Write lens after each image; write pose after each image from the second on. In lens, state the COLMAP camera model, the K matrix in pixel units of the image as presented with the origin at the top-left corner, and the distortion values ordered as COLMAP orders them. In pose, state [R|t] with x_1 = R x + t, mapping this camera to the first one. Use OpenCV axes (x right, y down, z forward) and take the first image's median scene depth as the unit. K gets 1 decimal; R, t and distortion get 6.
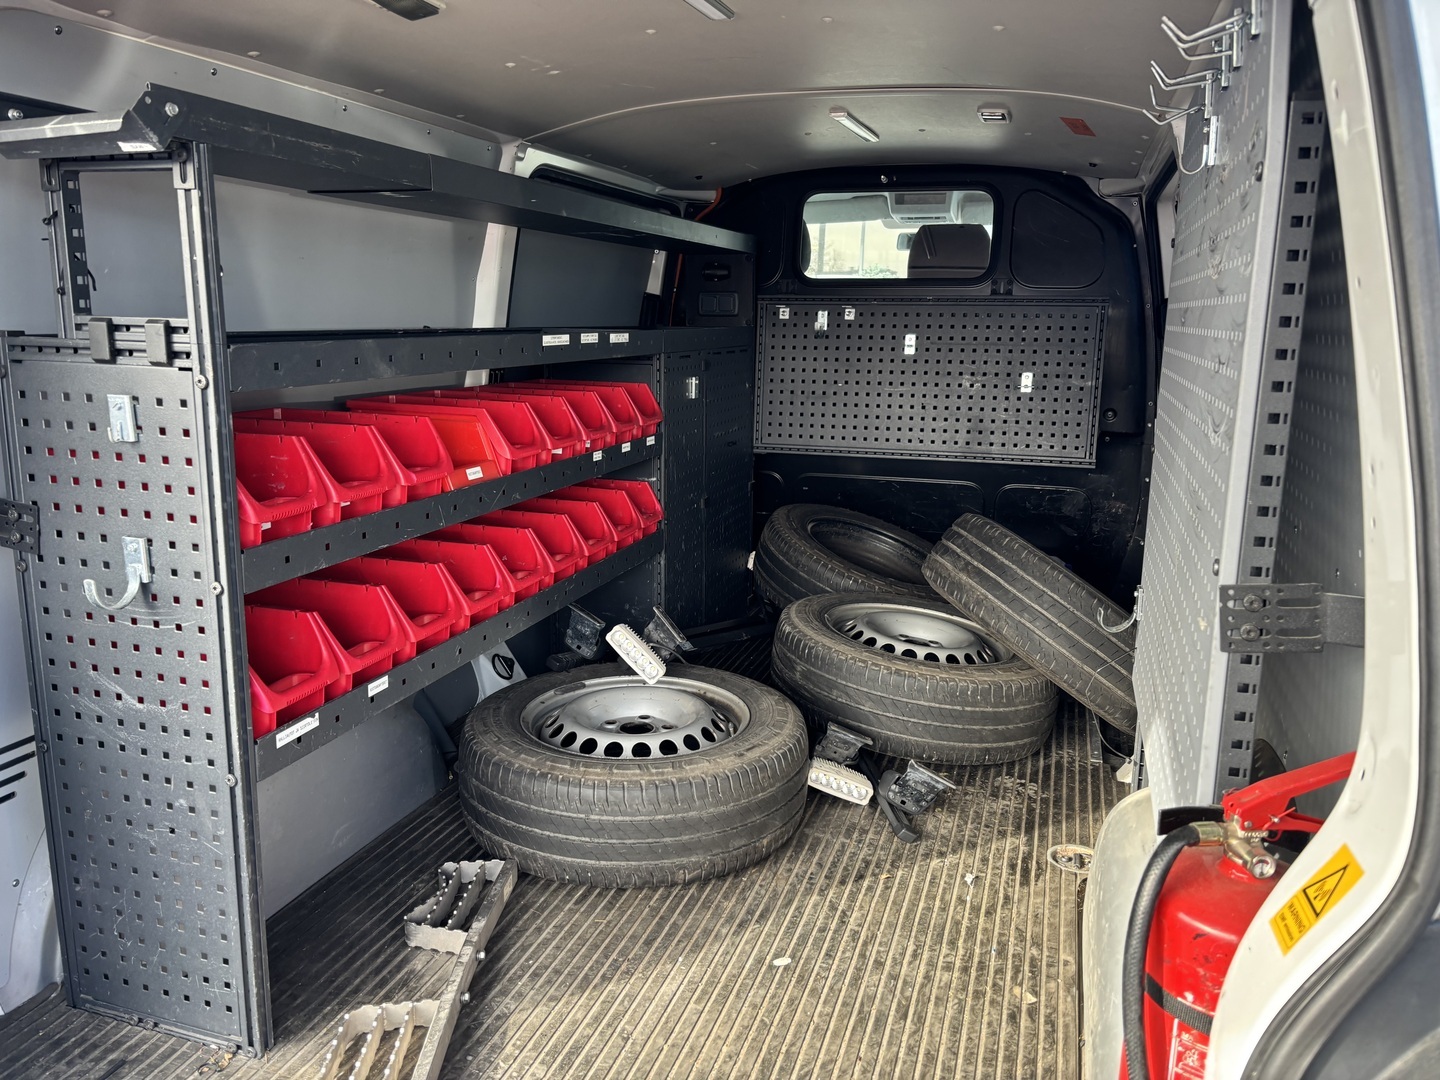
lens RADIAL K [[1083.9, 0, 713.8], [0, 1083.9, 541.2], [0, 0, 1]] dist [0.027551, -0.025297]
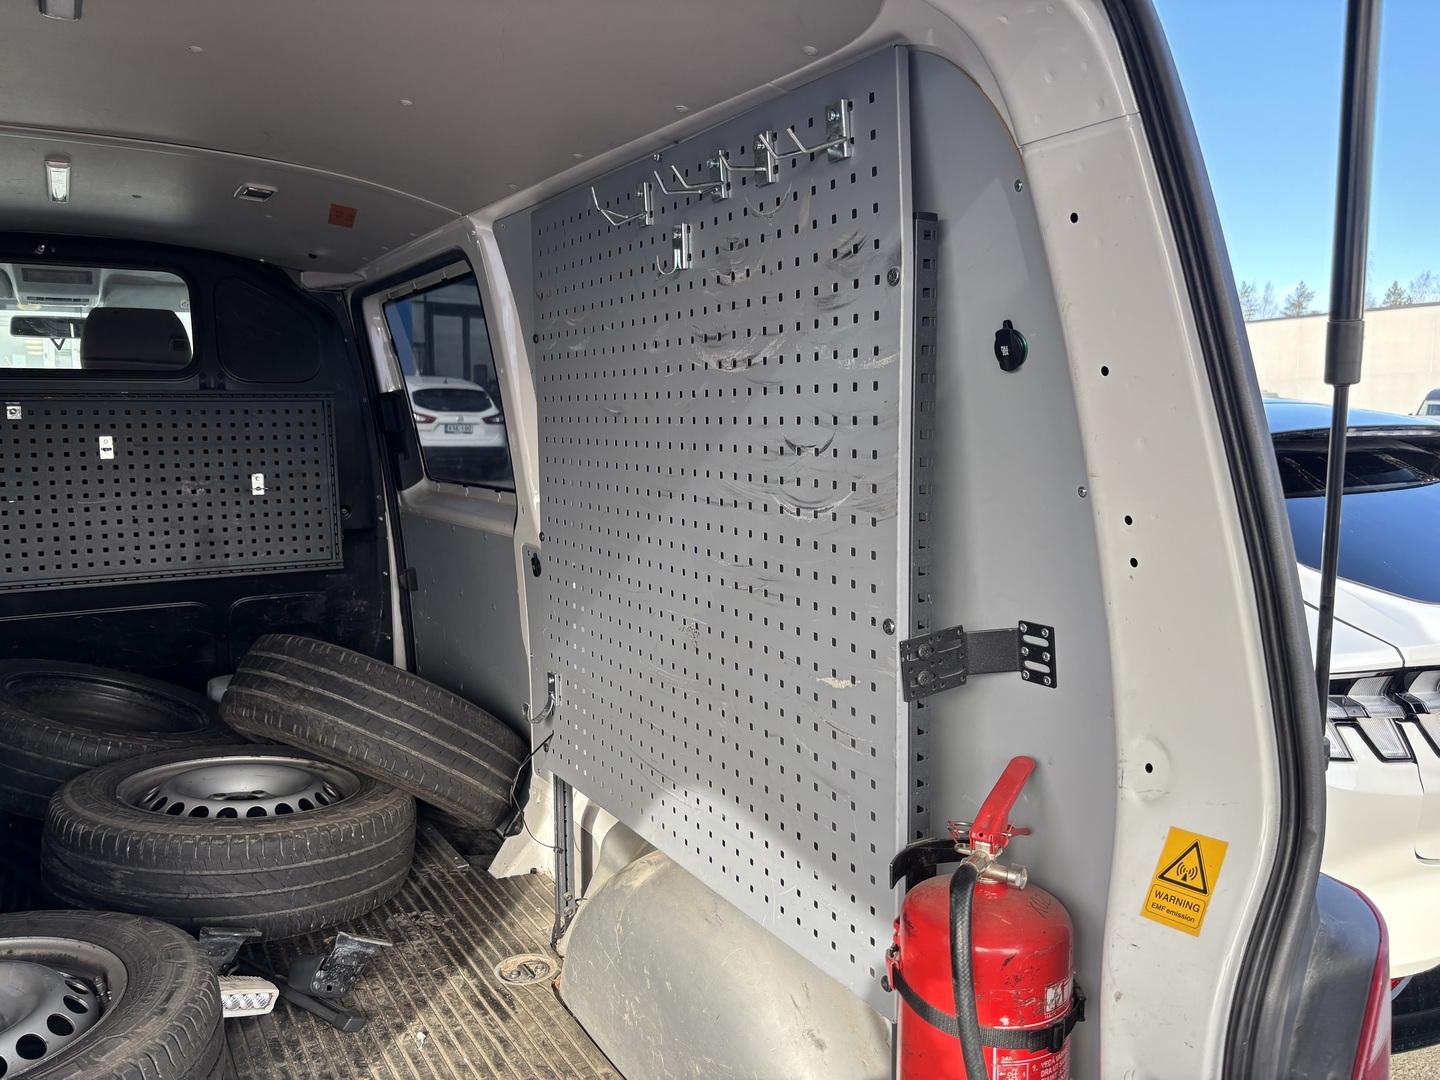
lens RADIAL K [[1083.9, 0, 718.3], [0, 1083.9, 538.8], [0, 0, 1]] dist [0.027551, -0.025297]
pose [[0.656057, -0.101236, 0.747891, -0.177354], [0.166759, 0.985914, -0.012827, -0.030933], [-0.736058, 0.133133, 0.663698, 0.146410]]
